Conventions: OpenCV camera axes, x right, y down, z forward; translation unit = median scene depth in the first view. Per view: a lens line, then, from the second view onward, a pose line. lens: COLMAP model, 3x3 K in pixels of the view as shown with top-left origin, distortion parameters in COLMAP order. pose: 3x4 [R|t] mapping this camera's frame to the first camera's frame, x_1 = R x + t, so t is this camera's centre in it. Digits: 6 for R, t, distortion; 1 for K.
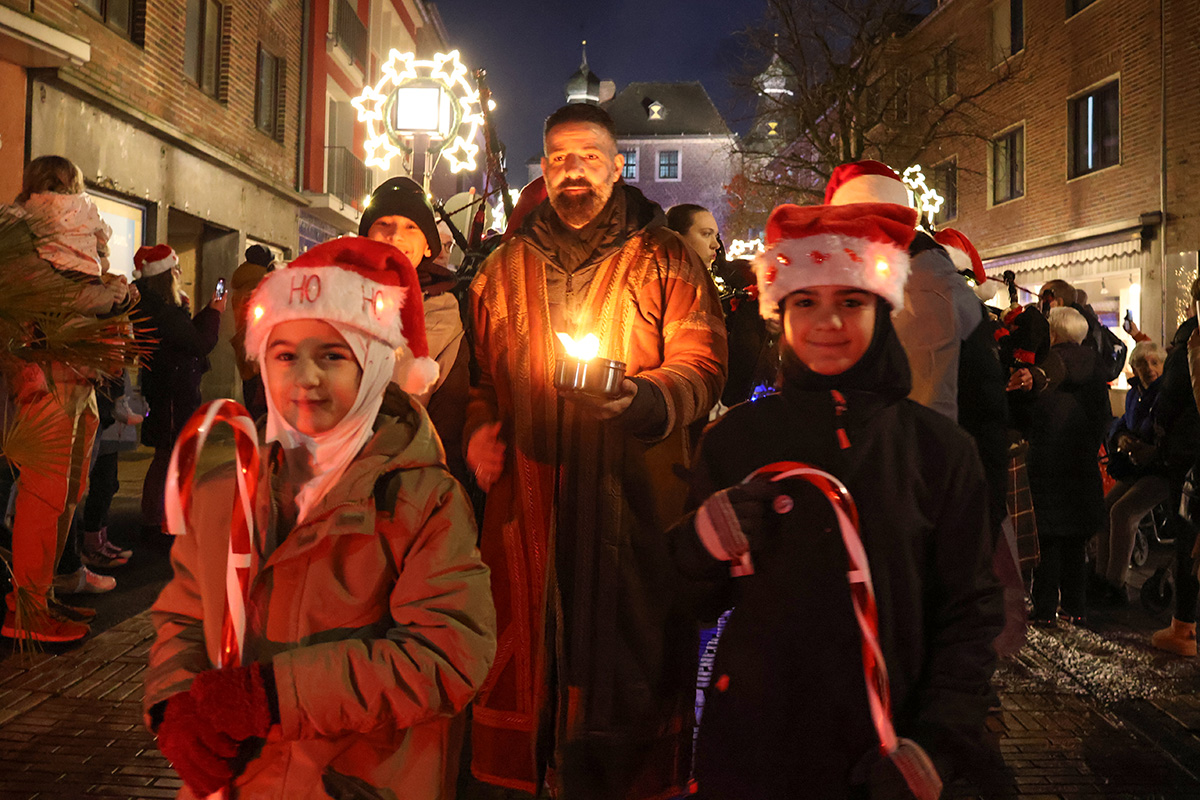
lens RADIAL K [[1018.6, 0, 600.0], [0, 1018.6, 400.0], [0, 0, 1]] dist [-0.192677, 0.000169]
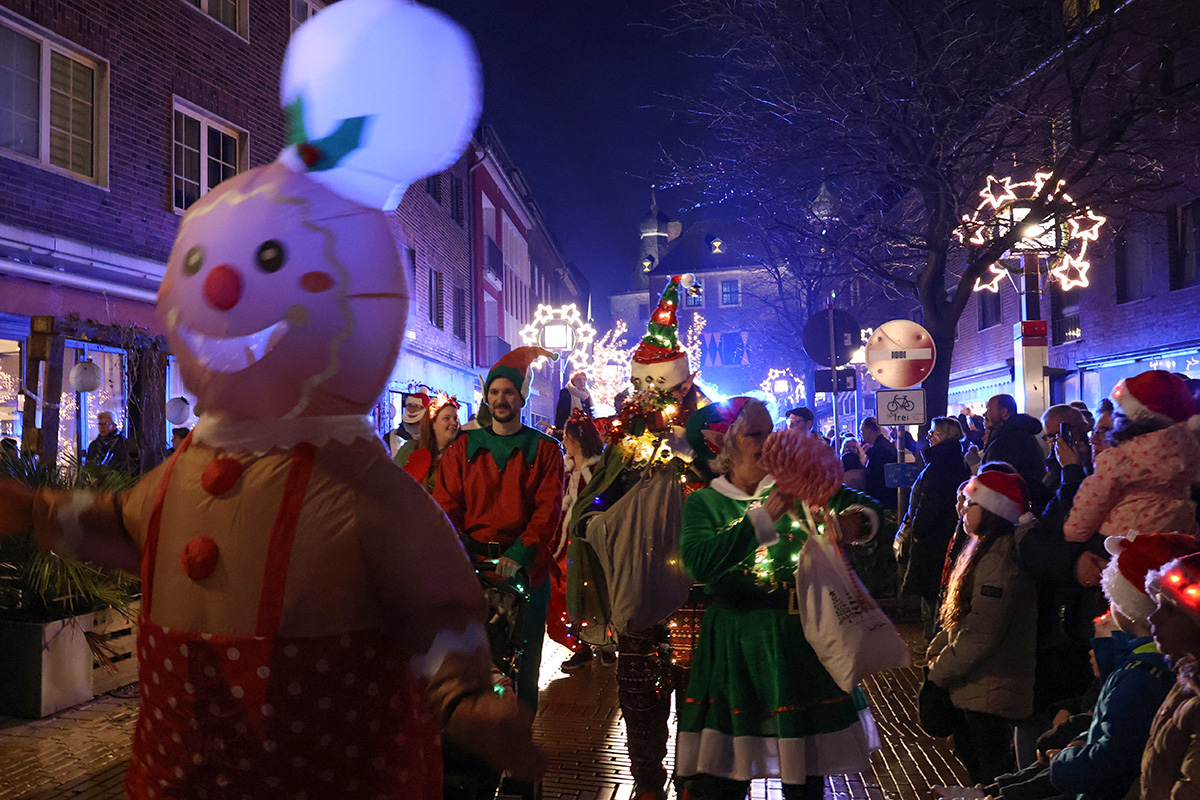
lens RADIAL K [[1018.6, 0, 600.0], [0, 1018.6, 400.0], [0, 0, 1]] dist [-0.192677, 0.000169]
pose [[0.995439, -0.046452, -0.083333, 0.044611], [0.037653, 0.993842, -0.104213, 0.025527], [0.087660, 0.100600, 0.991058, -0.700601]]
